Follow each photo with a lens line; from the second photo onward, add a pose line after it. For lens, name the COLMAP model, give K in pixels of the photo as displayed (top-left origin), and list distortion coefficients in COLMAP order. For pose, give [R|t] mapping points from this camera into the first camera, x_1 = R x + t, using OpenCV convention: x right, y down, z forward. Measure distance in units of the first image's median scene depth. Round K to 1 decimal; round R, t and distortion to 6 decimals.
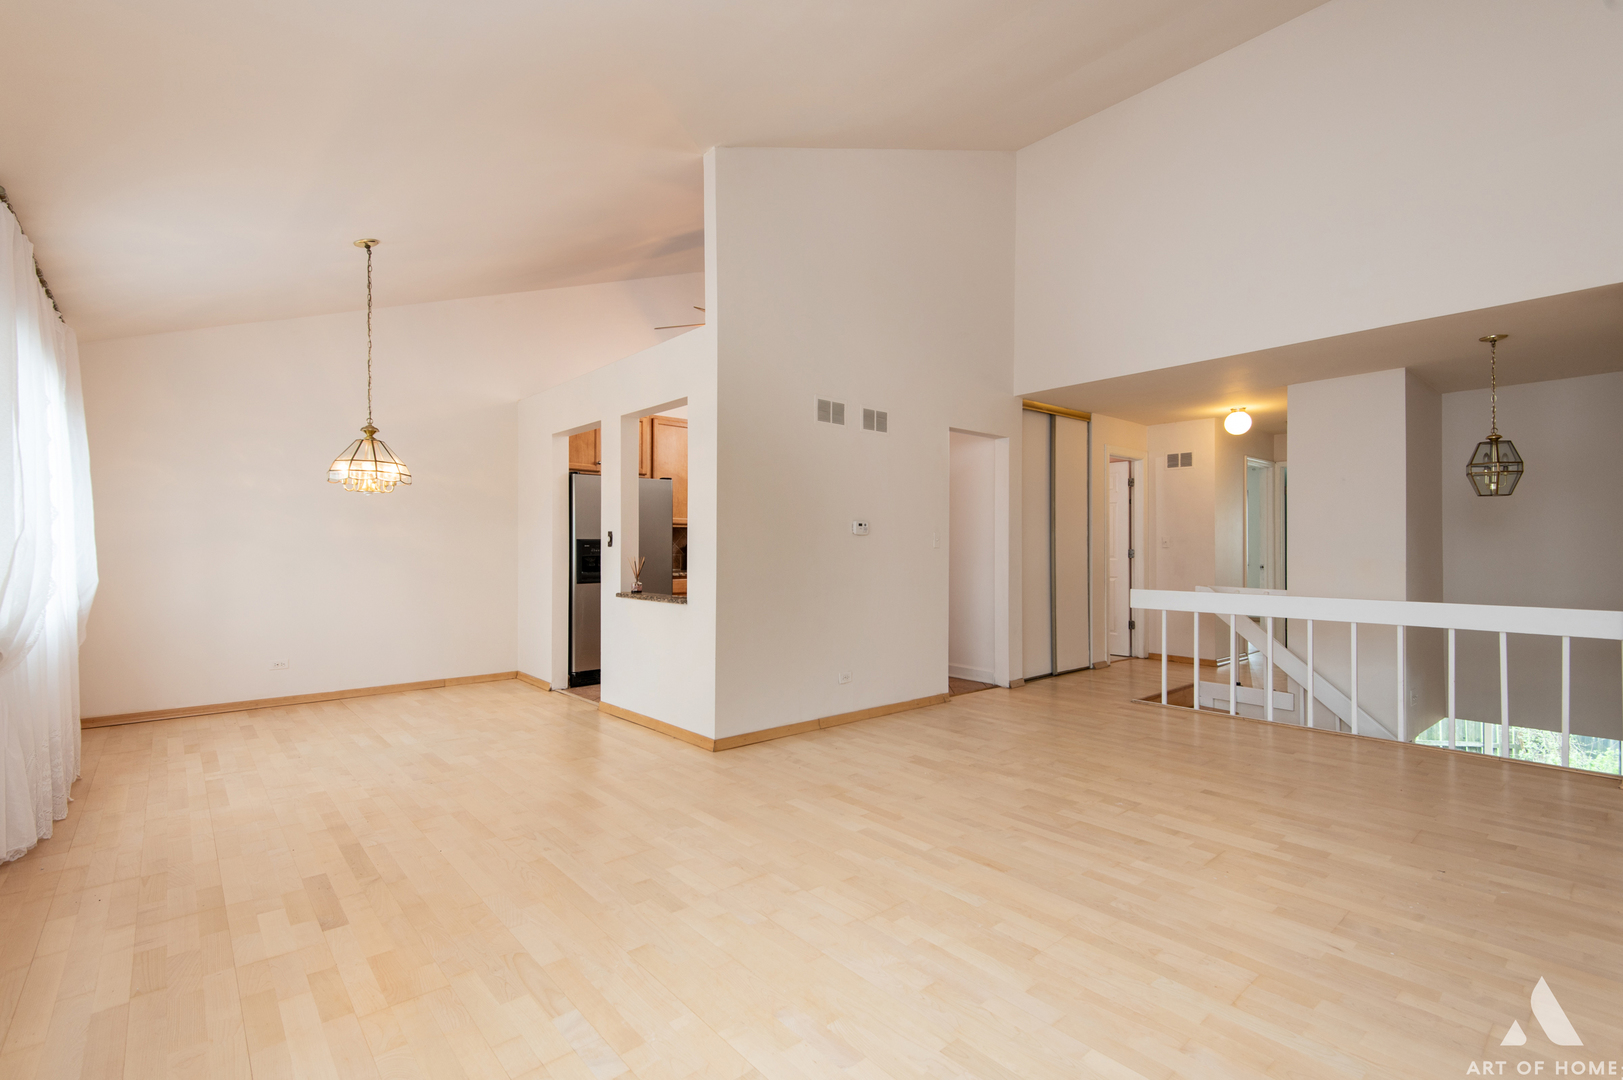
lens RADIAL K [[728.7, 0, 807.9], [0, 728.7, 544.6], [0, 0, 1]] dist [0.021731, -0.011822]
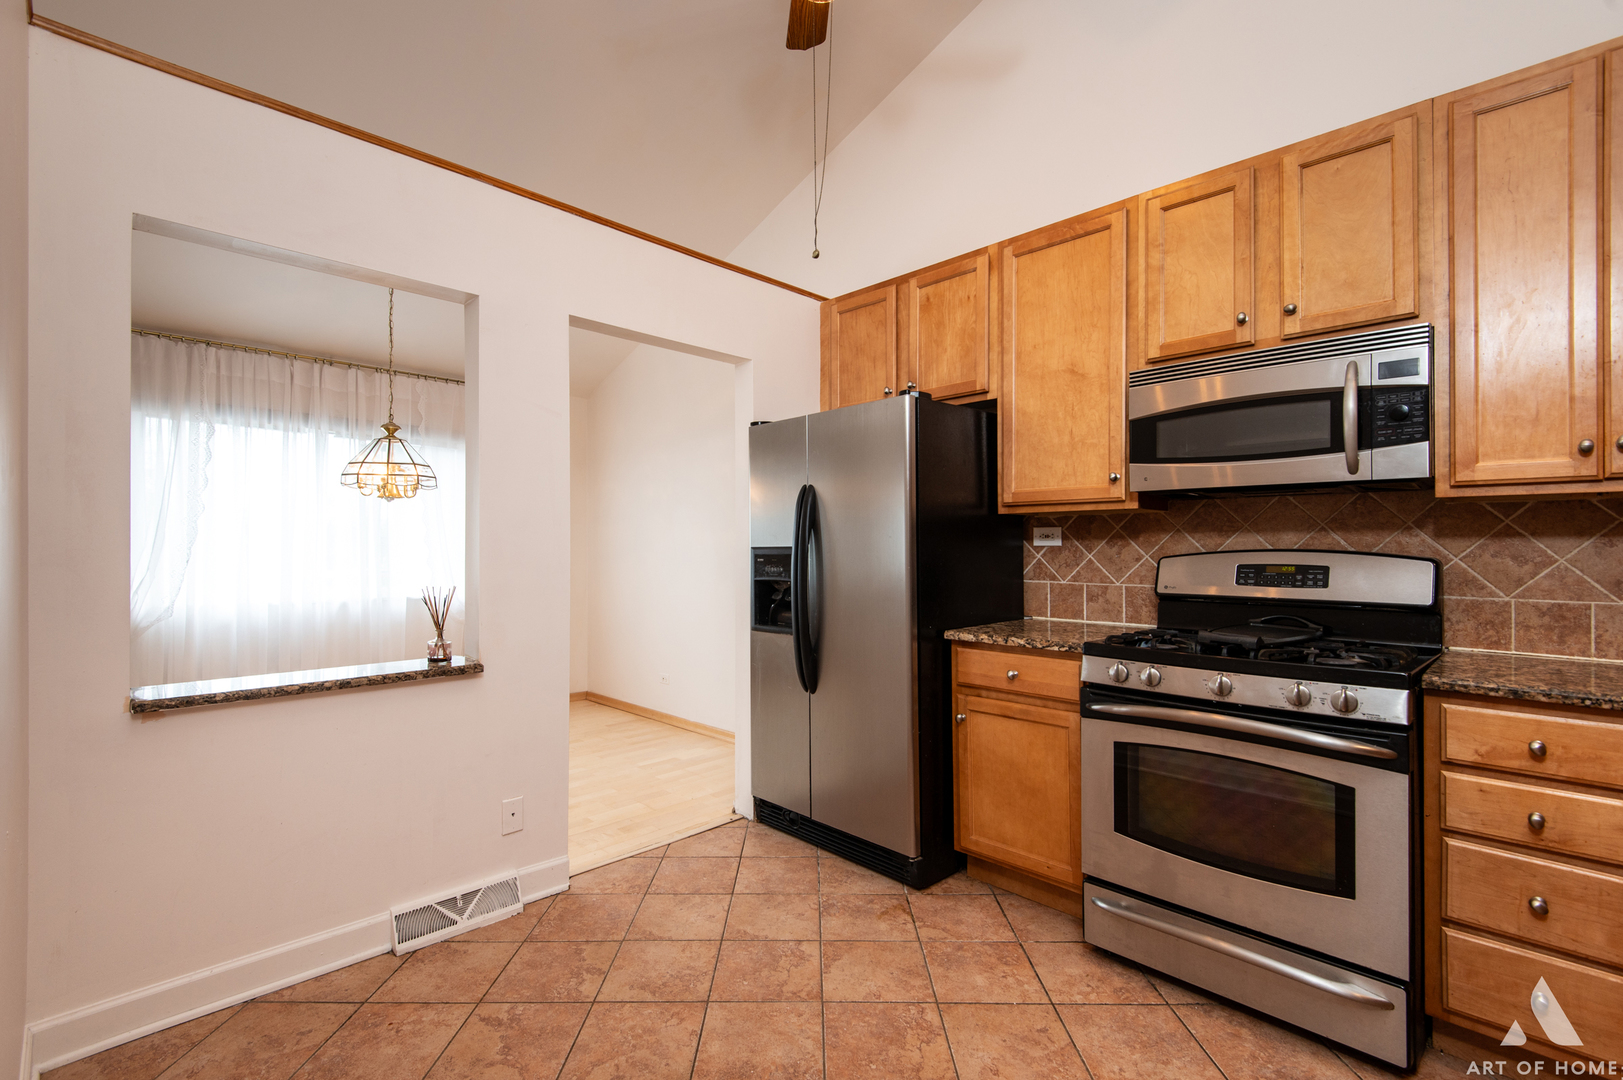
lens RADIAL K [[728.7, 0, 804.7], [0, 728.7, 540.9], [0, 0, 1]] dist [0.021731, -0.011822]
pose [[0.061267, -0.008160, -0.998088, 0.255855], [0.002151, 0.999965, -0.008043, -0.009080], [0.998119, -0.001654, 0.061282, 1.164849]]
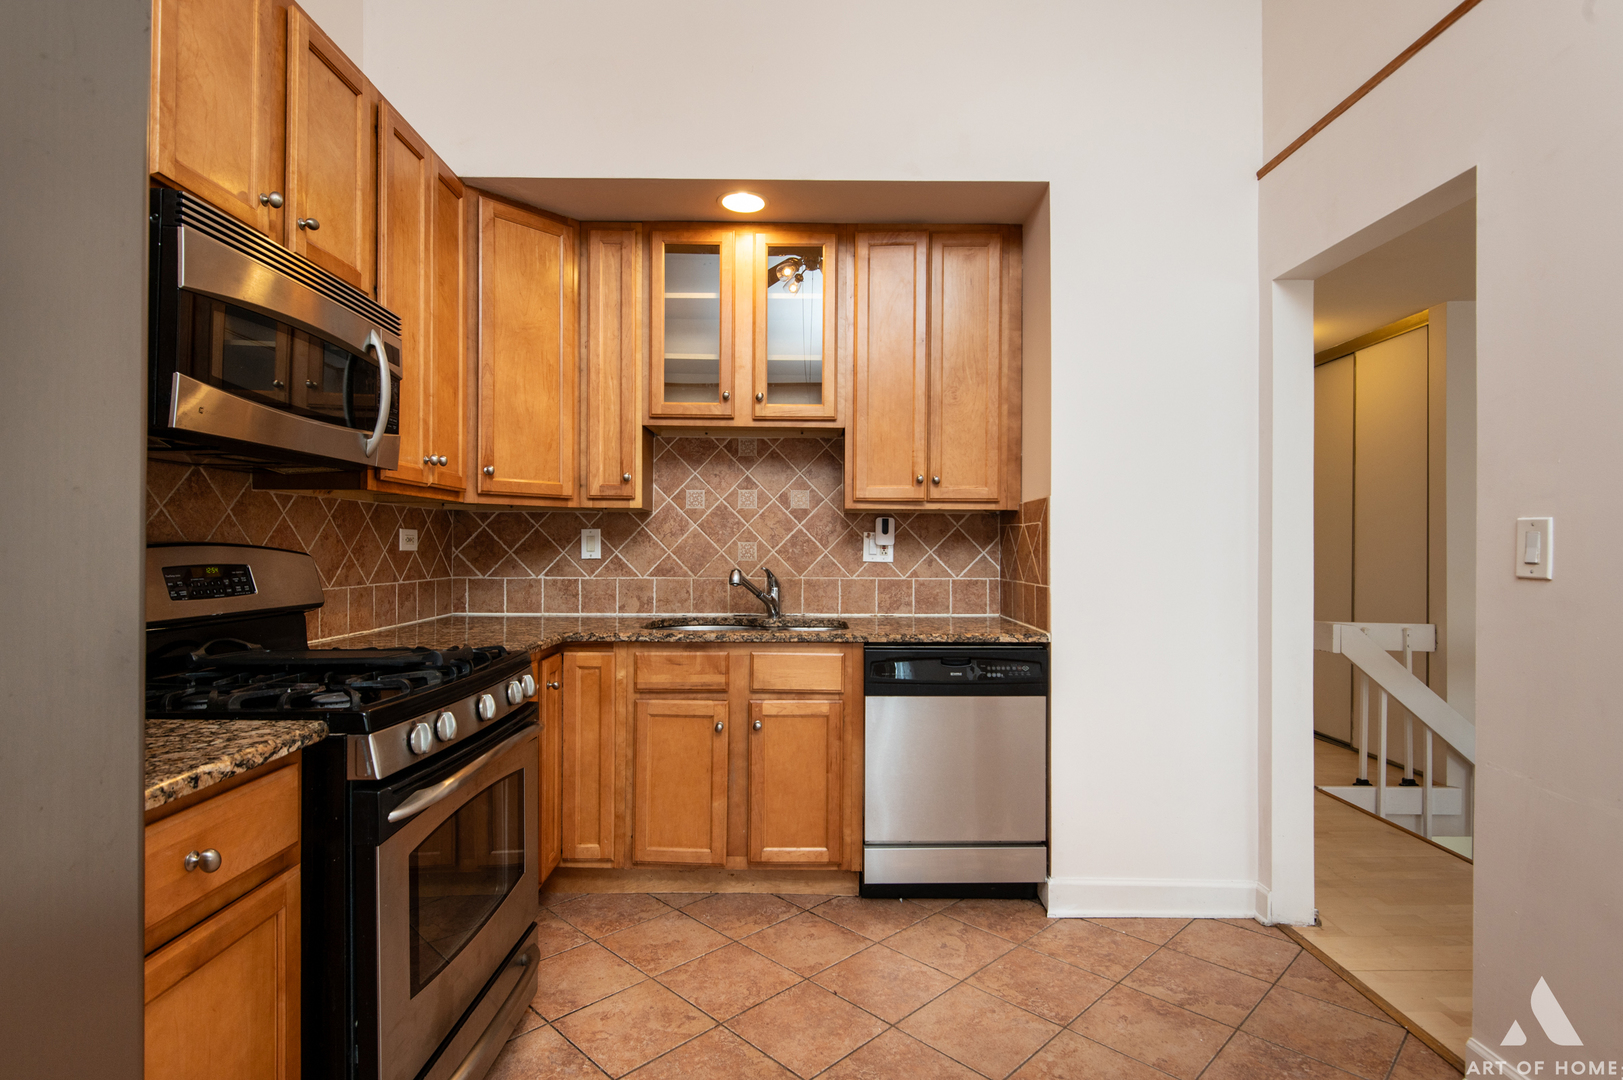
lens RADIAL K [[806.4, 0, 800.0], [0, 806.4, 540.4], [0, 0, 1]] dist [0.005593, -0.000198]
pose [[0.660186, 0.006344, 0.751076, -0.268551], [-0.005812, 0.999978, -0.003338, -0.007911], [-0.751080, -0.002162, 0.660208, 1.076708]]
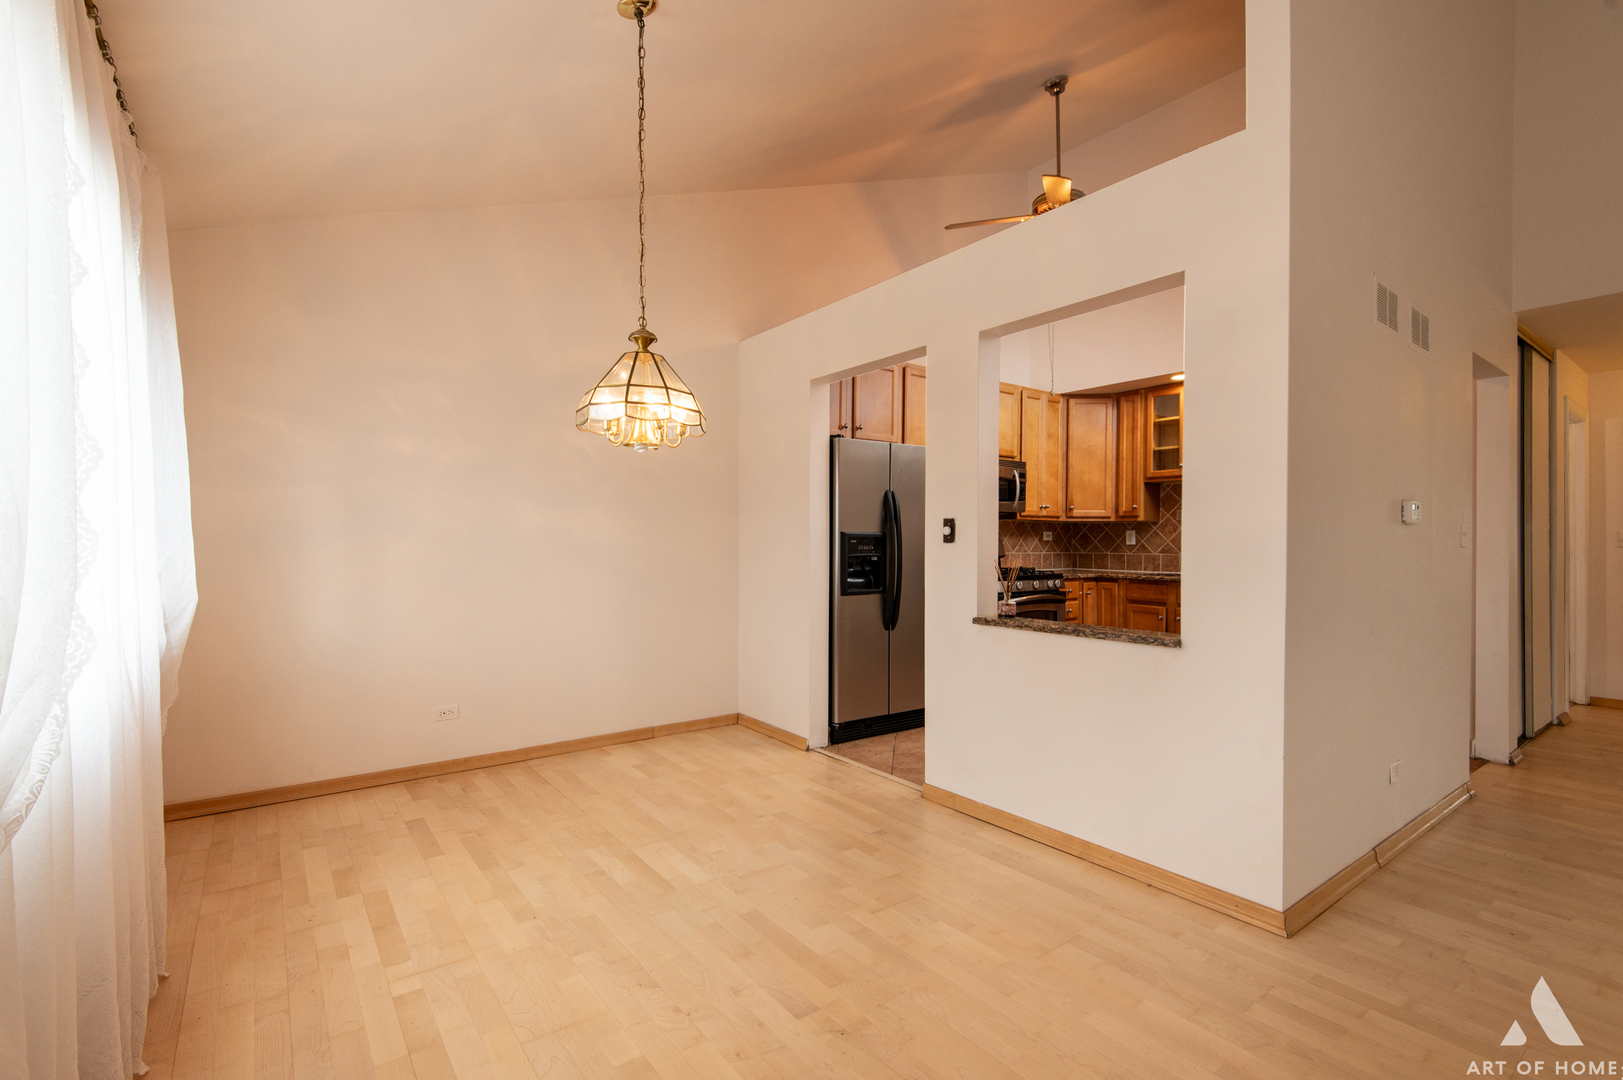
lens RADIAL K [[728.7, 0, 811.6], [0, 728.7, 546.1], [0, 0, 1]] dist [0.021731, -0.011822]
pose [[0.997334, 0.006309, -0.072701, -0.341474], [-0.005690, 0.999946, 0.008717, 0.000369], [0.072752, -0.008280, 0.997316, 0.355426]]
